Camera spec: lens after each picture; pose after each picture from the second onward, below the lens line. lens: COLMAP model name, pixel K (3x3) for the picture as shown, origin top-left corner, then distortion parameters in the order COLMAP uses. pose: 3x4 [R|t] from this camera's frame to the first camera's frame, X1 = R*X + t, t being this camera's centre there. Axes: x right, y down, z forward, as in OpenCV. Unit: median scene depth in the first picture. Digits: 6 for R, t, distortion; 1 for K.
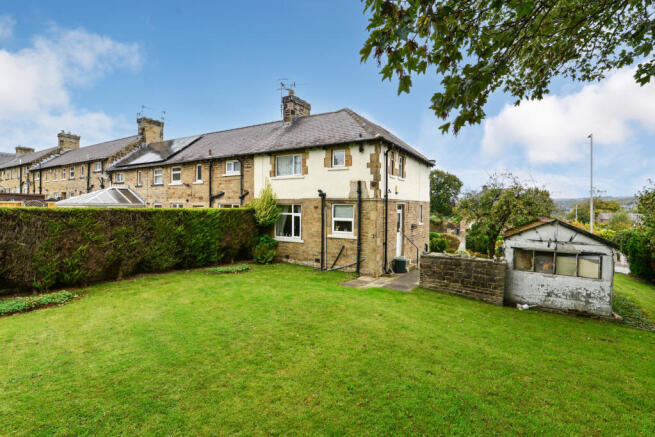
lens RADIAL K [[311.9, 0, 341.4], [0, 311.9, 212.1], [0, 0, 1]] dist [-0.003131, -0.003504]
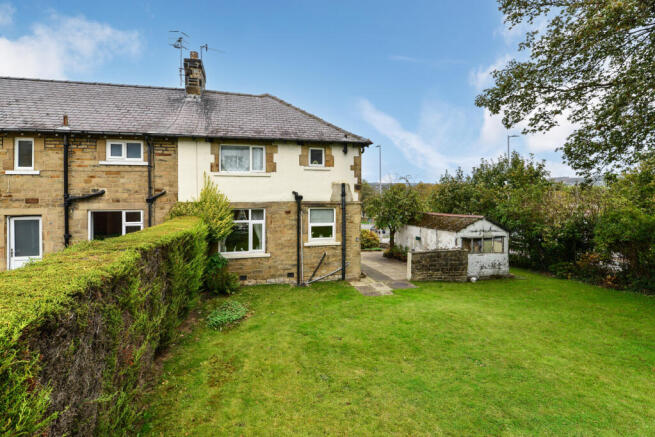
lens RADIAL K [[311.9, 0, 338.8], [0, 311.9, 195.6], [0, 0, 1]] dist [-0.003131, -0.003504]
pose [[0.706272, -0.012292, 0.707834, -0.600537], [0.016021, 0.999871, 0.001377, -0.061436], [-0.707760, 0.010368, 0.706377, 0.318843]]
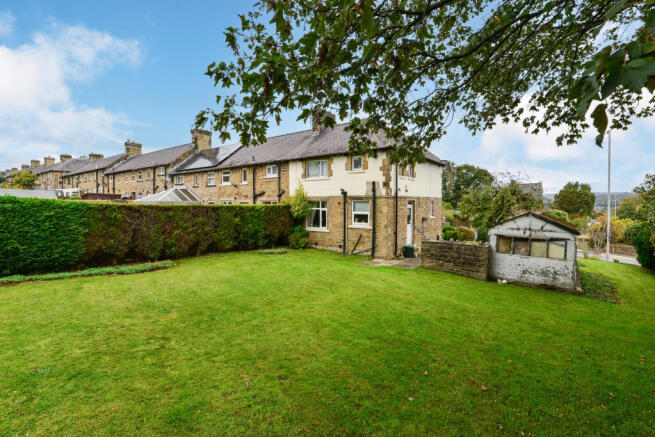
lens RADIAL K [[311.9, 0, 332.8], [0, 311.9, 212.2], [0, 0, 1]] dist [-0.003131, -0.003504]
pose [[0.993186, -0.002741, -0.116507, 0.038201], [0.004206, 0.999915, 0.012327, 0.004830], [0.116464, -0.012733, 0.993113, -0.232508]]
